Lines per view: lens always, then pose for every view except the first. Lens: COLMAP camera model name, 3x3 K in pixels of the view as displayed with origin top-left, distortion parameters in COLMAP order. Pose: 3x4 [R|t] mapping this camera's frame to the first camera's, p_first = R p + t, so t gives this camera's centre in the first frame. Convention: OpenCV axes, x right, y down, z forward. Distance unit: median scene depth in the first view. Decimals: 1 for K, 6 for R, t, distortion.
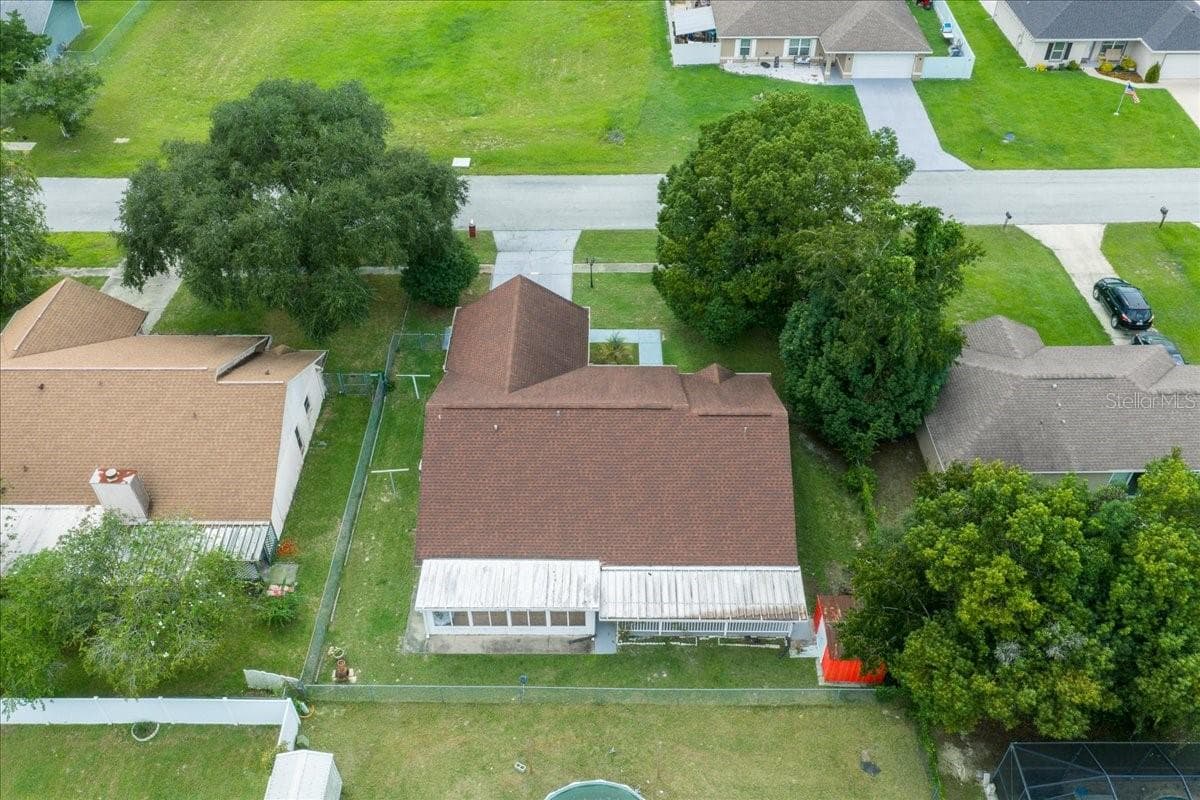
lens RADIAL K [[1005.6, 0, 599.4], [0, 1005.6, 400.0], [0, 0, 1]] dist [0.004117, -0.007780]
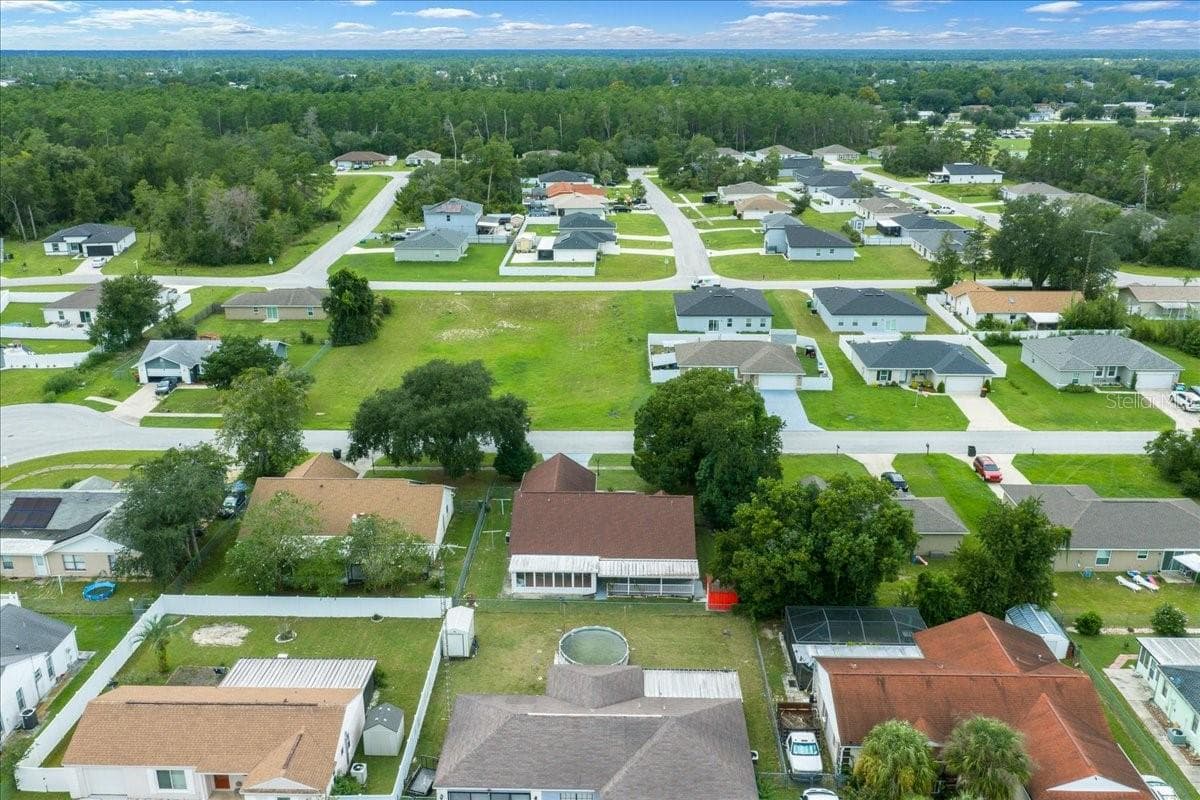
lens RADIAL K [[1005.6, 0, 600.1], [0, 1005.6, 399.6], [0, 0, 1]] dist [0.004117, -0.007780]
pose [[0.999830, 0.010697, -0.015050, 0.018363], [-0.015688, 0.921999, -0.386873, 0.397522], [0.009737, 0.387043, 0.922010, -0.605738]]
